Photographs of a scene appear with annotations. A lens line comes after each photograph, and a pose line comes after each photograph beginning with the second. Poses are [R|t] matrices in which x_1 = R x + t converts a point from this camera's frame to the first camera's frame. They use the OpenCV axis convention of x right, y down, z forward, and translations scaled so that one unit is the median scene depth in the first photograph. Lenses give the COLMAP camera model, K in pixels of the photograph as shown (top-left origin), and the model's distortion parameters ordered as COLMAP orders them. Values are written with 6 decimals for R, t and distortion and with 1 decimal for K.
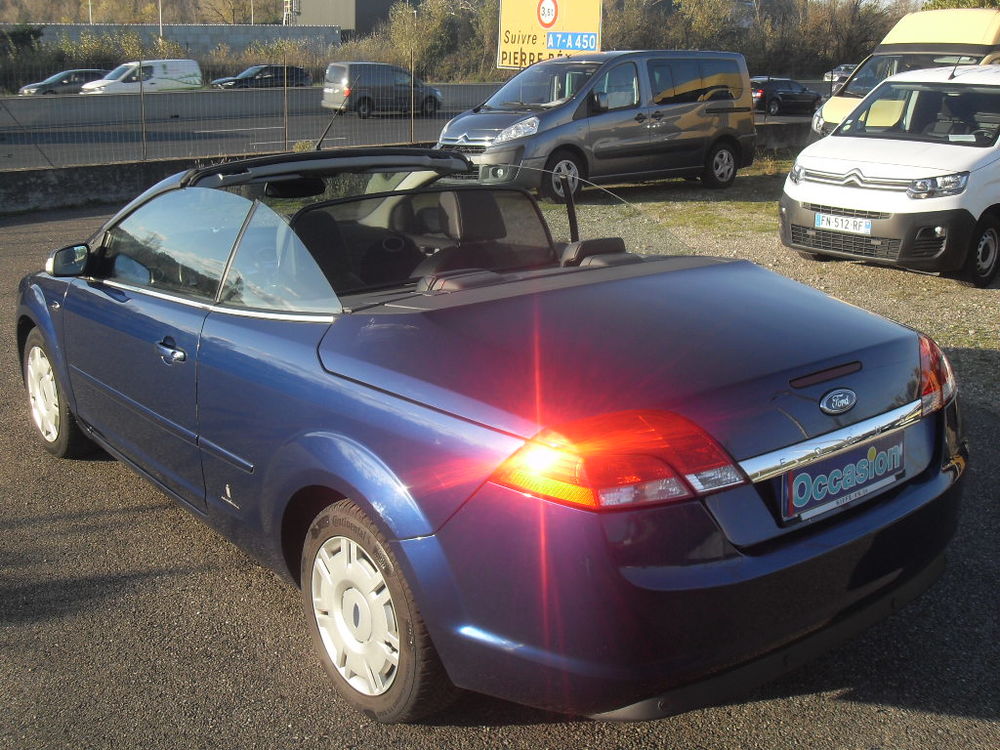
lens RADIAL K [[1113.3, 0, 500.0], [0, 1113.3, 375.0], [0, 0, 1]] dist [-0.196394, 0.315080]
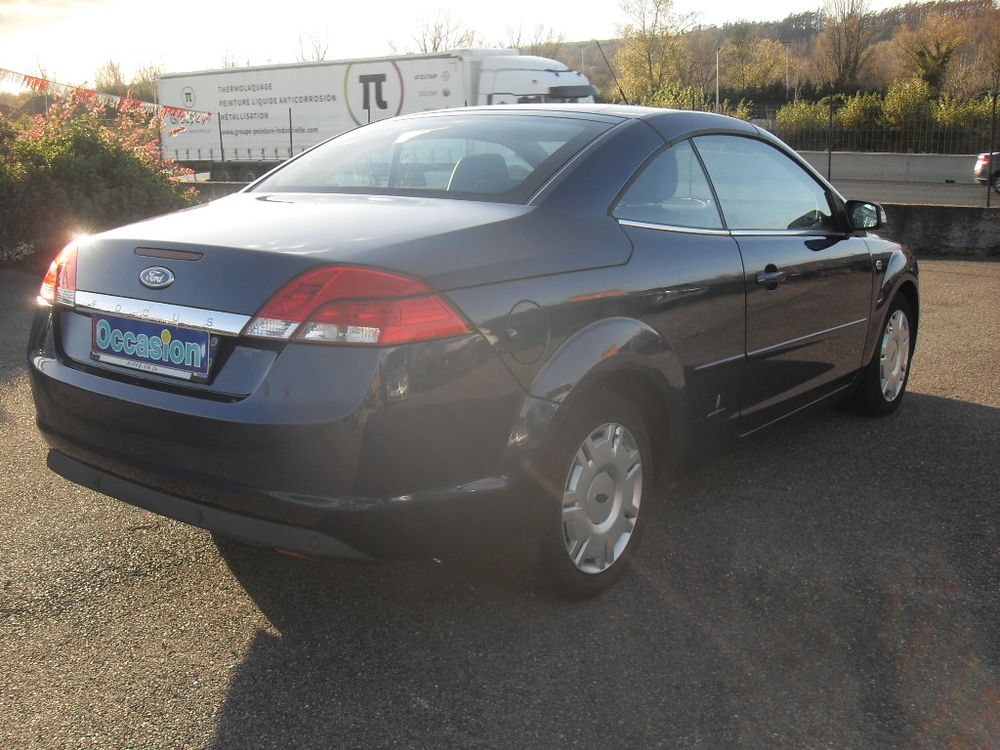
lens RADIAL K [[1113.3, 0, 500.0], [0, 1113.3, 375.0], [0, 0, 1]] dist [-0.196394, 0.315080]
pose [[0.250149, 0.209162, -0.945345, 0.885735], [-0.264680, 0.953968, 0.141032, -0.077847], [0.931327, 0.214935, 0.293995, 0.626662]]
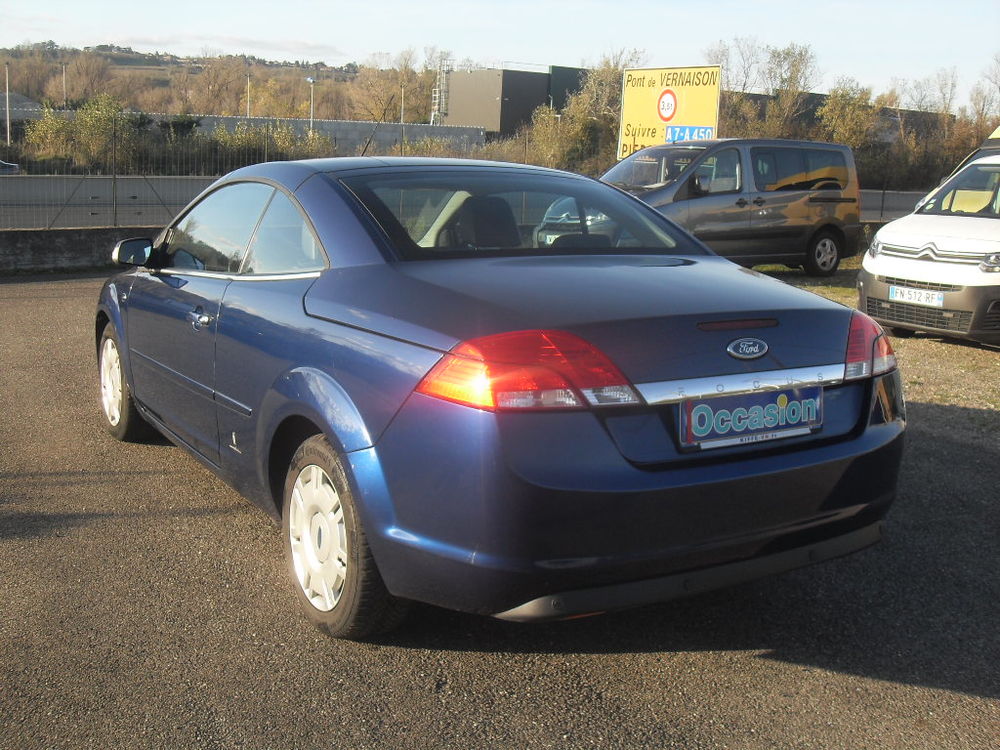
lens RADIAL K [[1113.3, 0, 500.0], [0, 1113.3, 375.0], [0, 0, 1]] dist [-0.196394, 0.315080]
pose [[0.991968, 0.050582, -0.115931, 0.119046], [-0.060797, 0.994409, -0.086341, 0.098314], [0.110916, 0.092695, 0.989497, -0.066133]]
